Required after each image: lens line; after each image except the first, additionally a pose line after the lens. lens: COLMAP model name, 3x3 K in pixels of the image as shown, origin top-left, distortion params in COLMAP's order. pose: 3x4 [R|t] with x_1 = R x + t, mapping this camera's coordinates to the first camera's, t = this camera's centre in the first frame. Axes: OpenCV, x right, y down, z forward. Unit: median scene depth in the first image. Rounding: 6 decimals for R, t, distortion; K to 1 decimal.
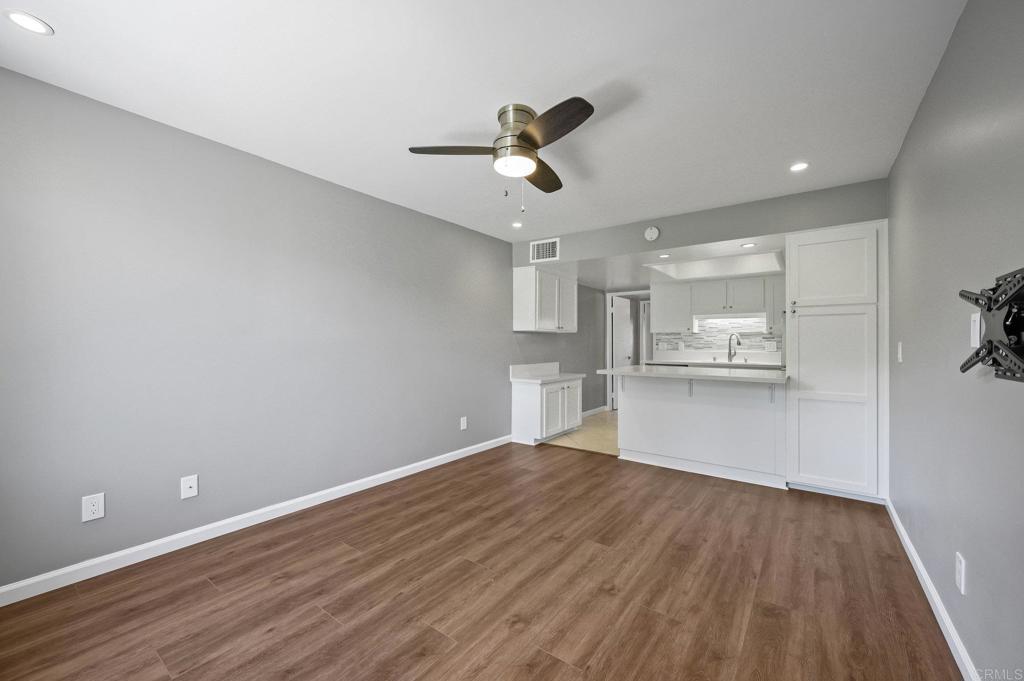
lens RADIAL K [[397.2, 0, 512.0], [0, 397.2, 340.5], [0, 0, 1]] dist [0.000725, 0.000020]
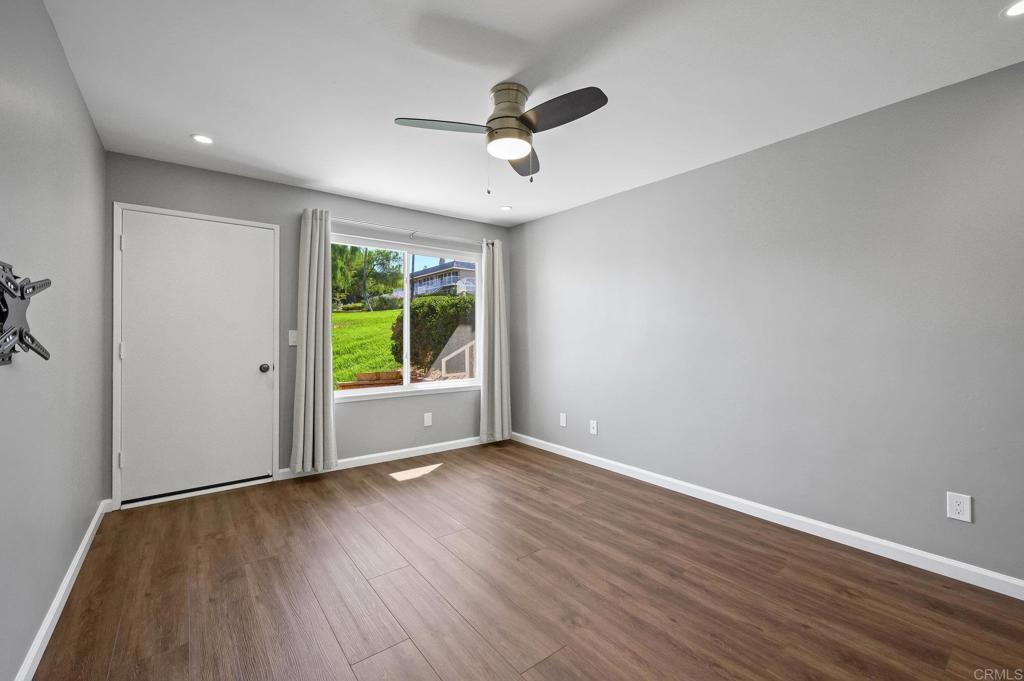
lens RADIAL K [[419.6, 0, 512.0], [0, 419.6, 340.5], [0, 0, 1]] dist [0.000646, 0.000059]
pose [[-0.255750, 0.007605, -0.966713, 0.775583], [0.008244, 0.999950, 0.005685, 0.015733], [0.966708, -0.006516, -0.255800, 1.015758]]
